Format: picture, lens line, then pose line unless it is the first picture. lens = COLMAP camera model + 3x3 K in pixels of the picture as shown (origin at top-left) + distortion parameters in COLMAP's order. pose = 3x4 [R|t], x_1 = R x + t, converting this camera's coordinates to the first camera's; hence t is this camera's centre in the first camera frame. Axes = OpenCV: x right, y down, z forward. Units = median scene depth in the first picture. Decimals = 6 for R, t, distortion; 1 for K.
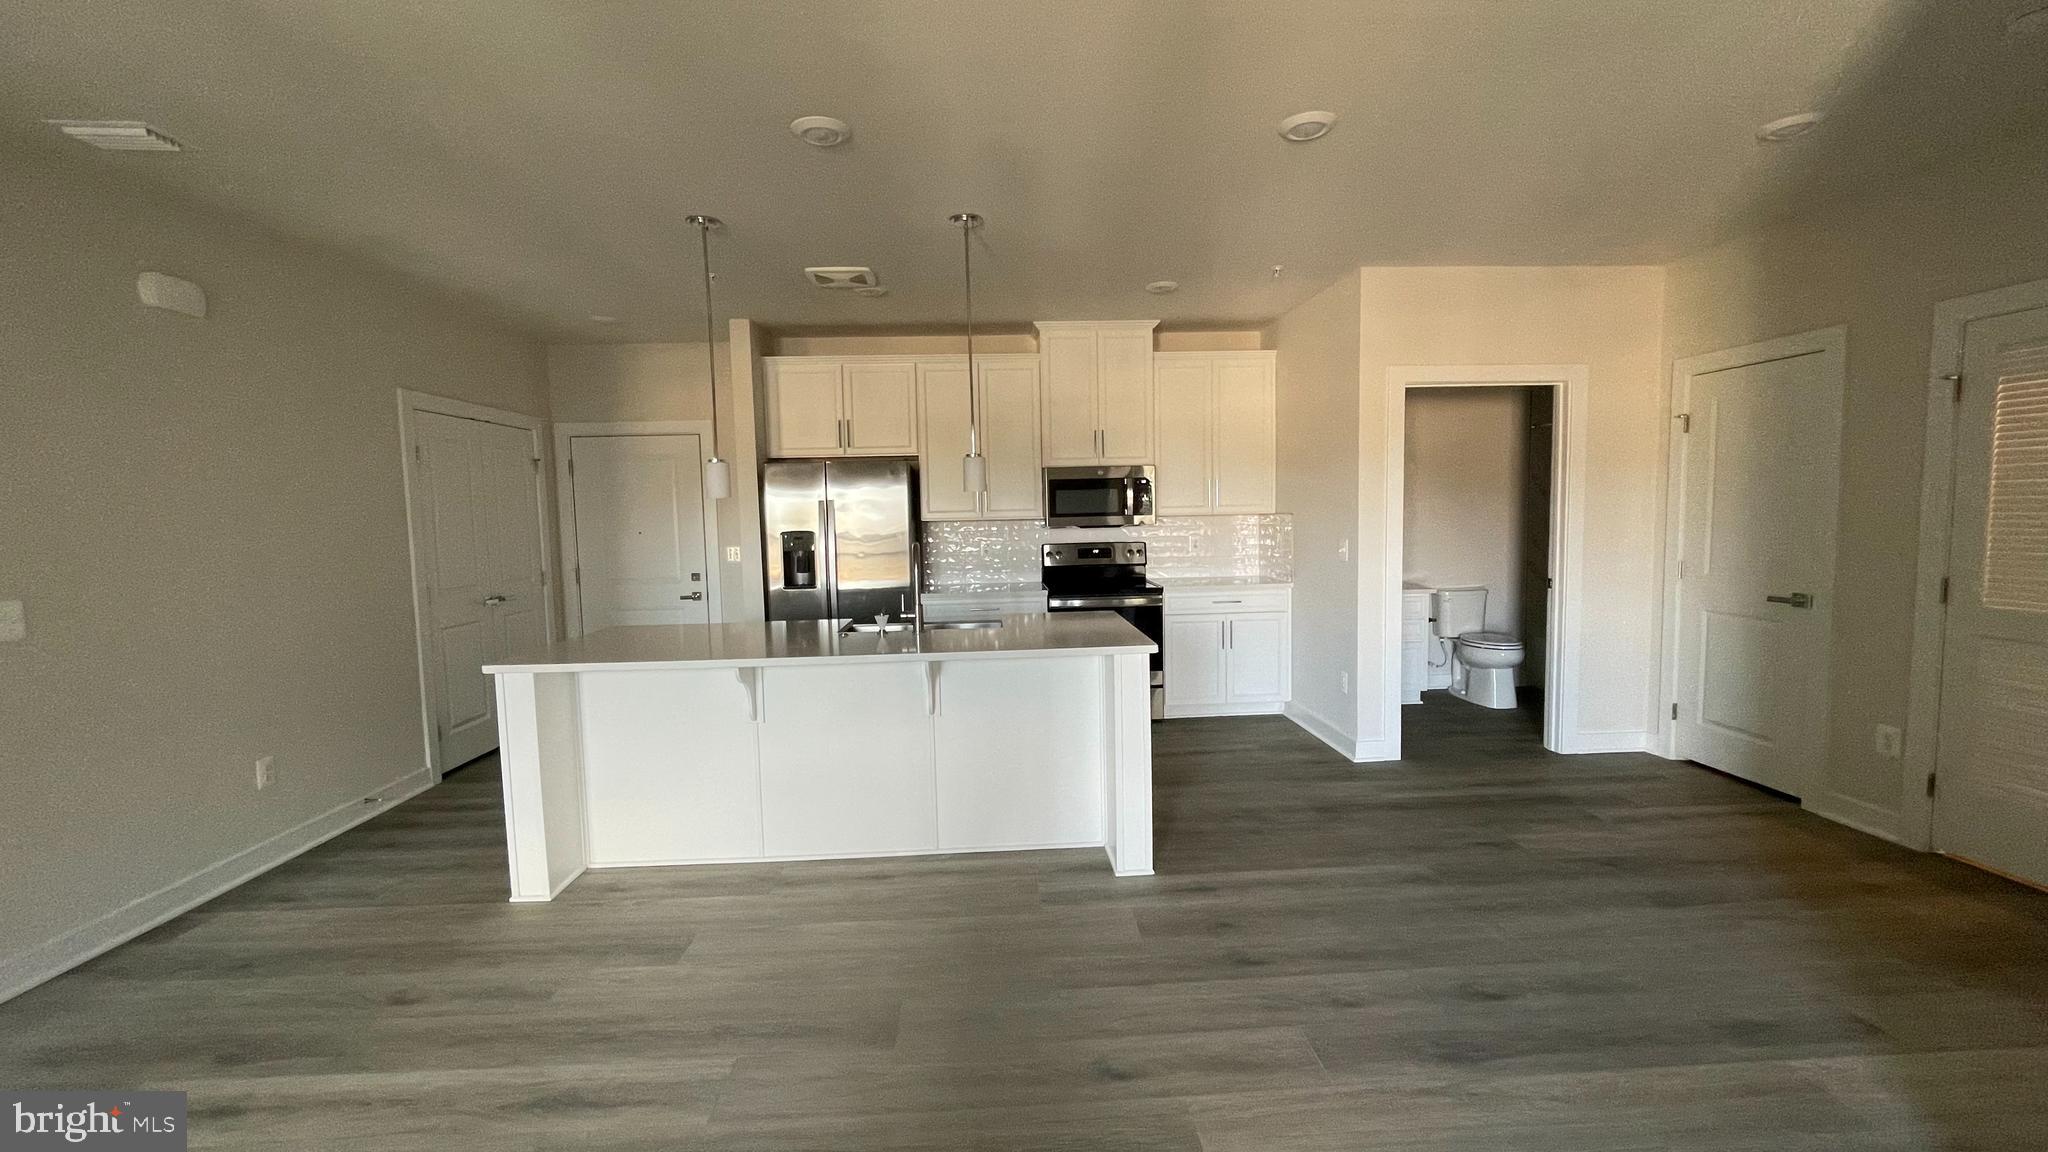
lens RADIAL K [[837.3, 0, 1027.3], [0, 837.3, 578.4], [0, 0, 1]] dist [-0.003026, -0.000119]
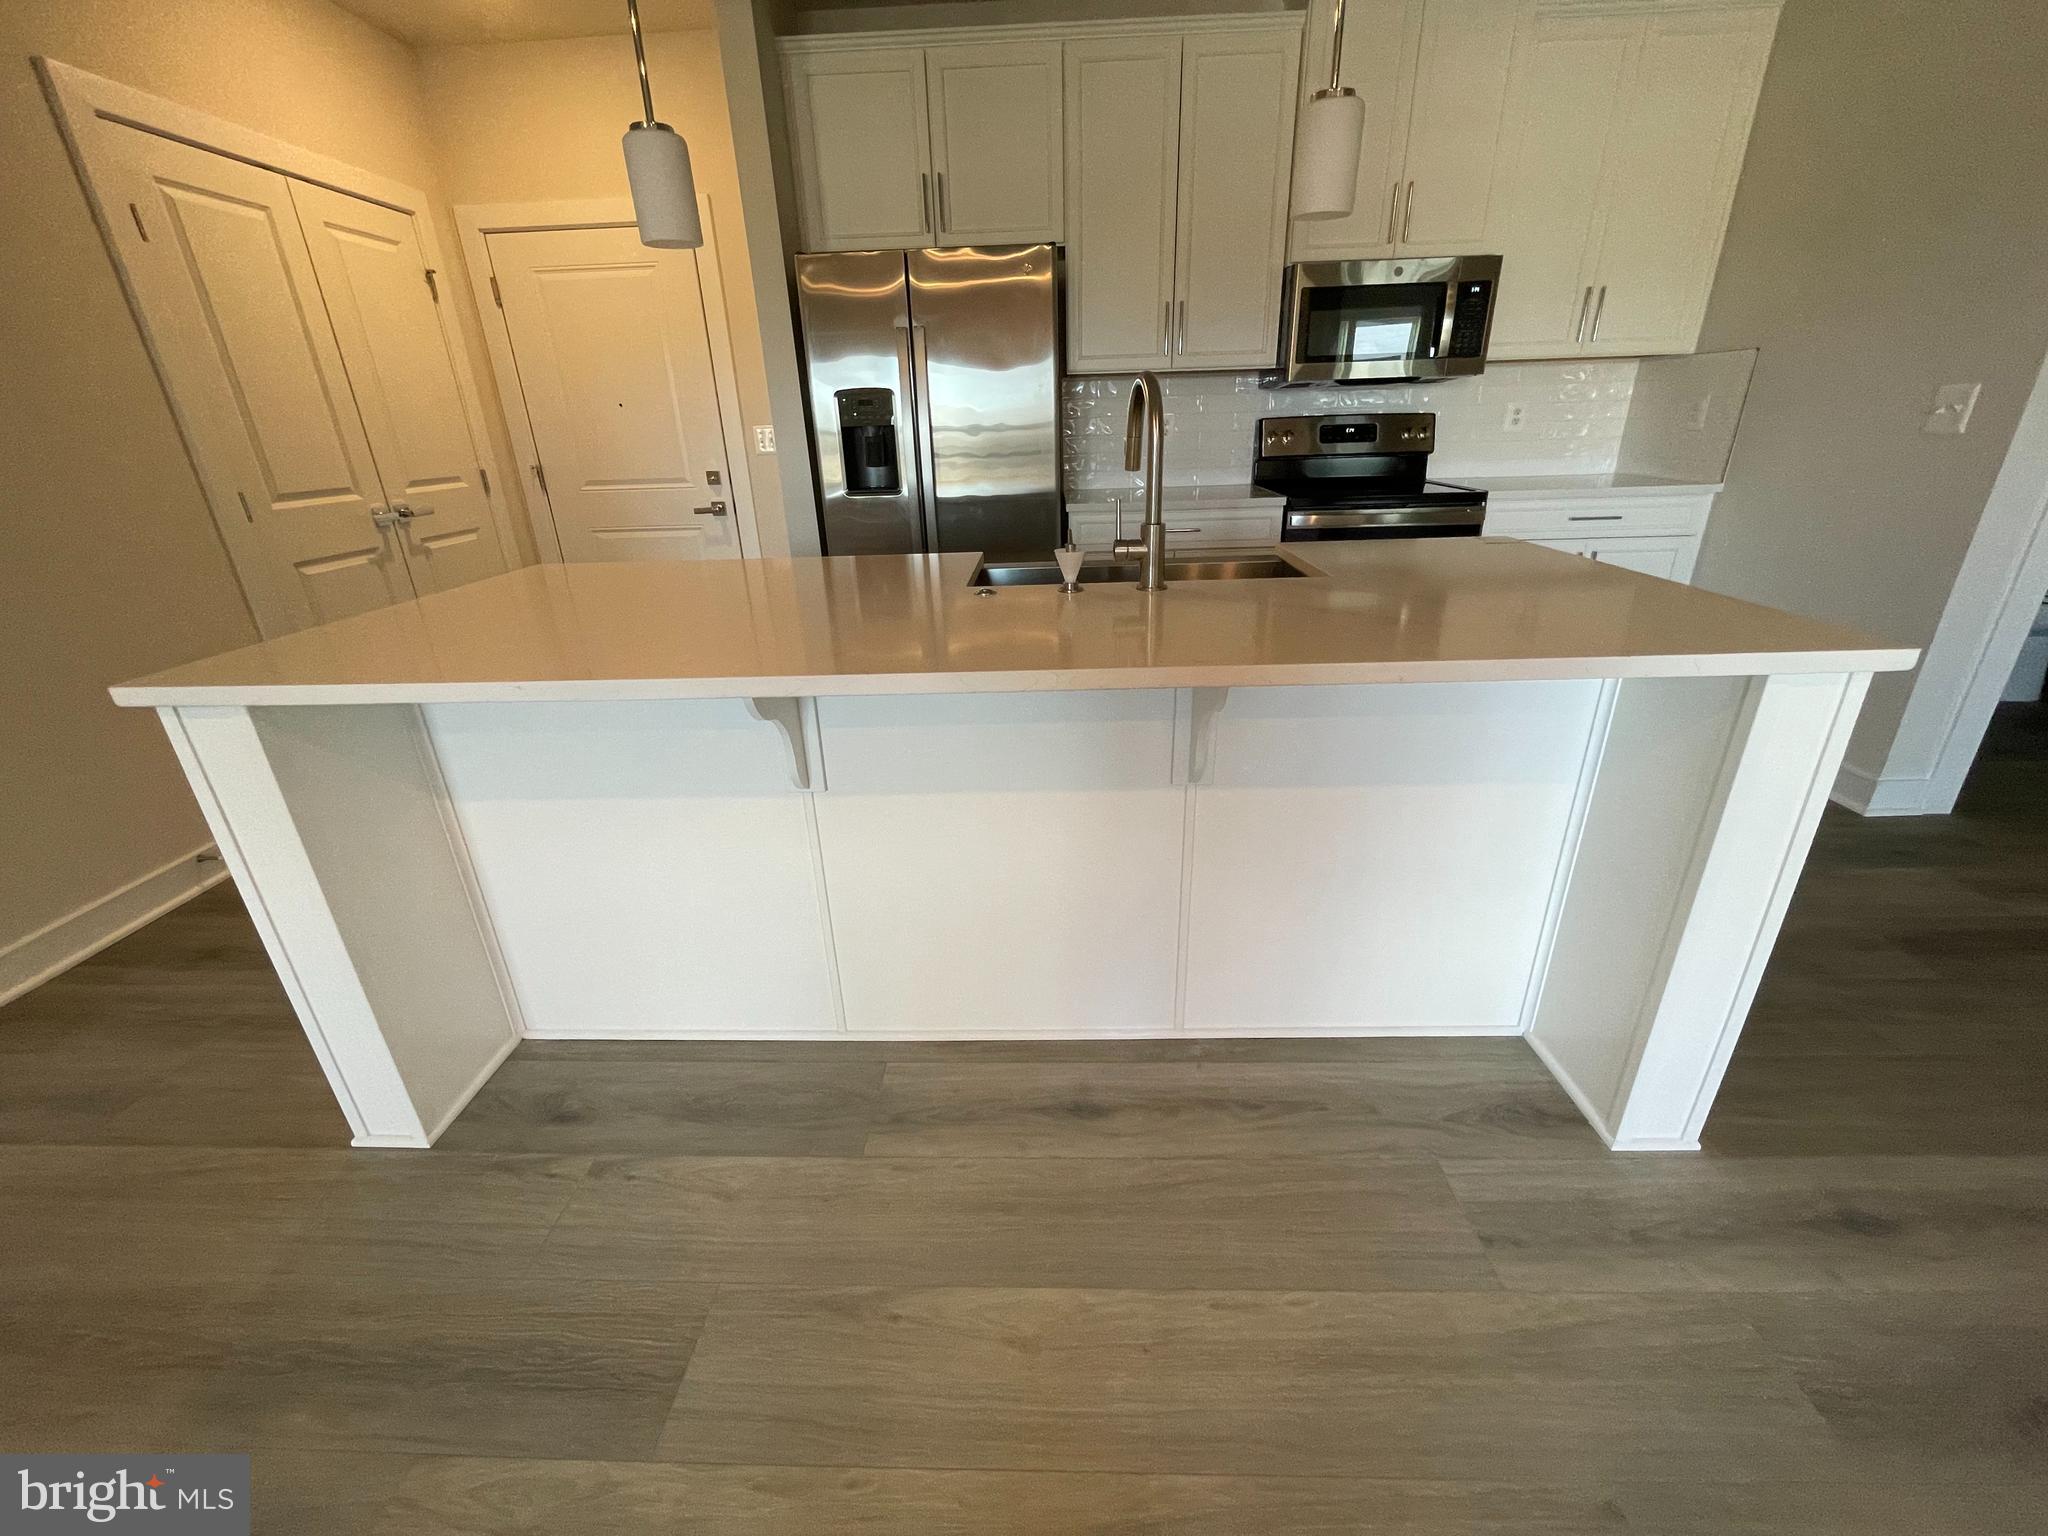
lens RADIAL K [[838.4, 0, 1021.4], [0, 838.4, 771.9], [0, 0, 1]] dist [-0.001501, 0.000956]
pose [[0.996314, 0.025293, -0.081965, -0.113049], [0.002006, 0.948410, 0.317039, 0.010332], [0.085755, -0.316035, 0.944864, 0.383198]]
